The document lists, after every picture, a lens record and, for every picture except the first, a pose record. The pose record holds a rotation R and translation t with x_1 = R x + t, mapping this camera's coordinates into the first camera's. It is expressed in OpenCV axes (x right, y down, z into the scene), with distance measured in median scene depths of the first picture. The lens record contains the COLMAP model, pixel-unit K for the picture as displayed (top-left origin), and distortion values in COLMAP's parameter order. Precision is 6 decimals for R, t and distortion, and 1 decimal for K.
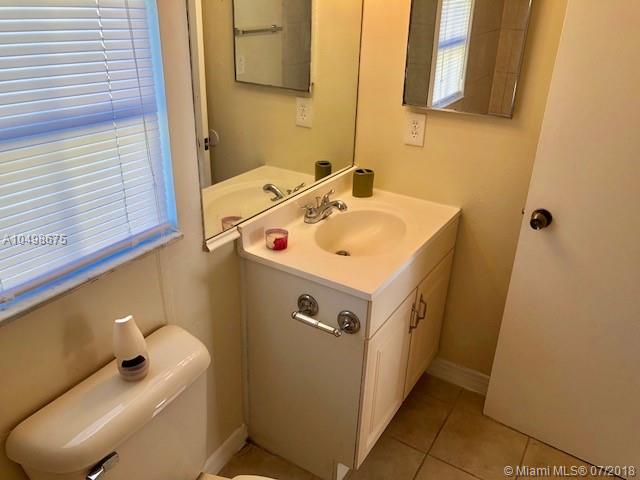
lens RADIAL K [[519.8, 0, 320.0], [0, 519.8, 240.0], [0, 0, 1]] dist [0.004013, -0.006675]
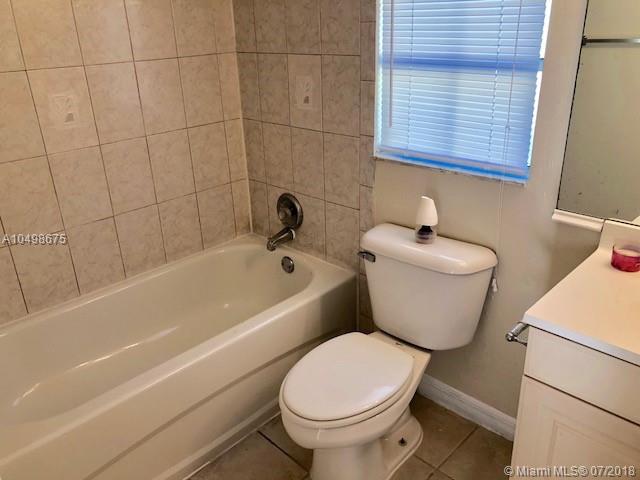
lens RADIAL K [[519.8, 0, 320.0], [0, 519.8, 240.0], [0, 0, 1]] dist [0.004013, -0.006675]
pose [[-0.226503, 0.368667, -0.901544, 1.030334], [-0.379978, 0.818814, 0.430302, -0.261637], [0.896835, 0.440031, -0.045379, 0.816666]]
